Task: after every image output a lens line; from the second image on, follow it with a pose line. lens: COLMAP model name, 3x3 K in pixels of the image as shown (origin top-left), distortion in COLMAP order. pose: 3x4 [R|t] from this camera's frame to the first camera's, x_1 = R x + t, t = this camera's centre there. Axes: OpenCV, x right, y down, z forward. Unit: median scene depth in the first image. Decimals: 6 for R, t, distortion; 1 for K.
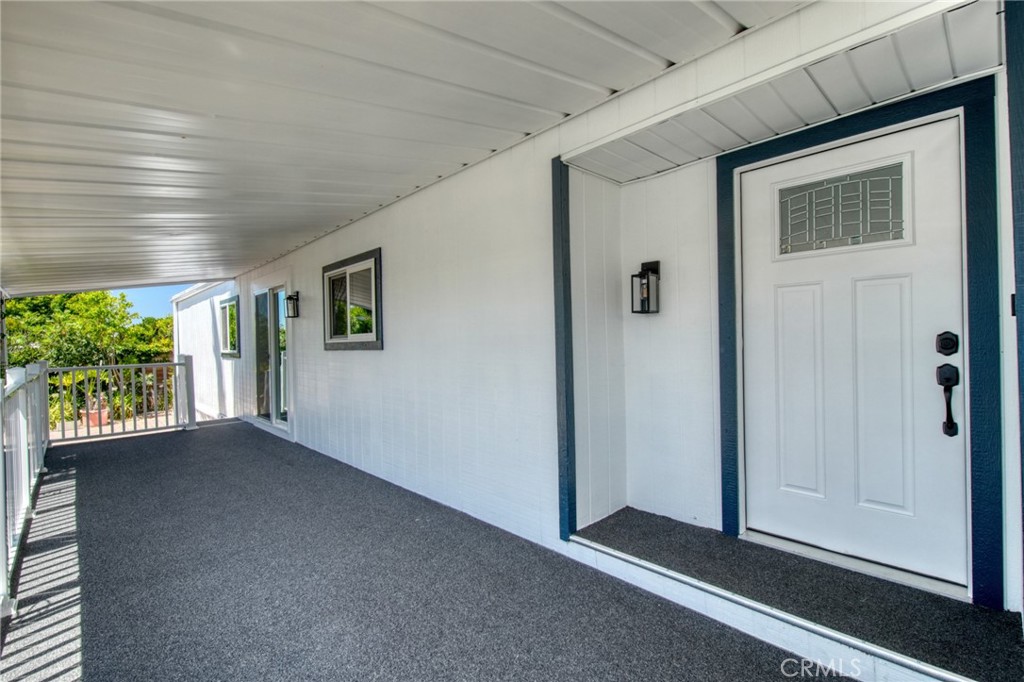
lens RADIAL K [[463.0, 0, 512.0], [0, 463.0, 341.0], [0, 0, 1]] dist [0.000327, -0.000054]
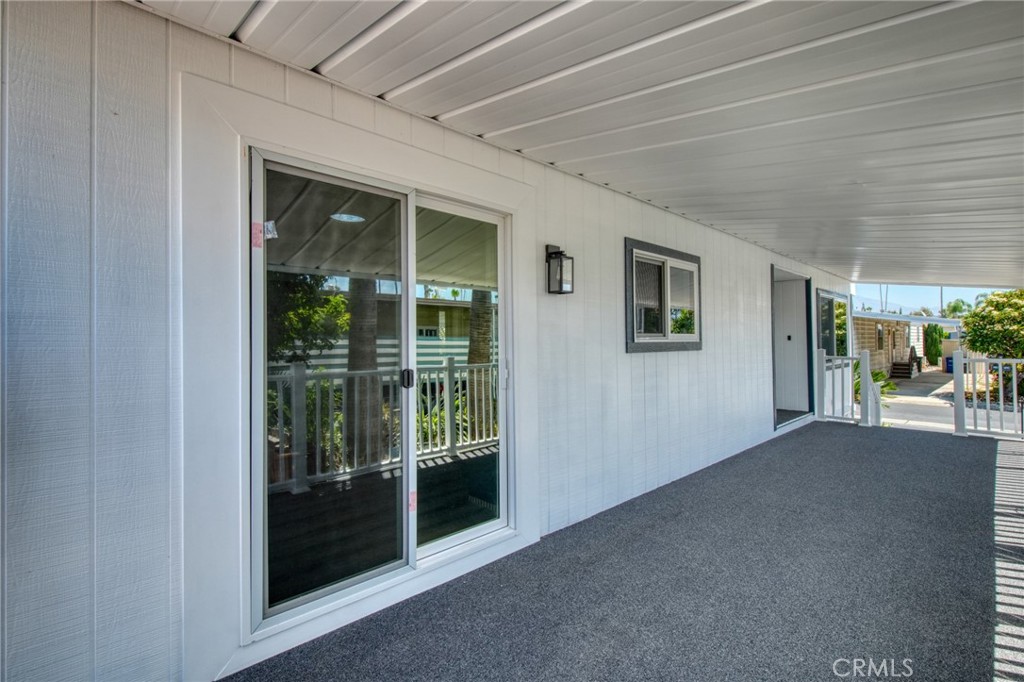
lens RADIAL K [[463.0, 0, 512.0], [0, 463.0, 341.0], [0, 0, 1]] dist [0.000327, -0.000054]
pose [[0.004833, 0.017883, 0.999828, -1.340261], [0.002137, 0.999838, -0.017893, 0.016372], [-0.999986, 0.002223, 0.004794, 1.399412]]
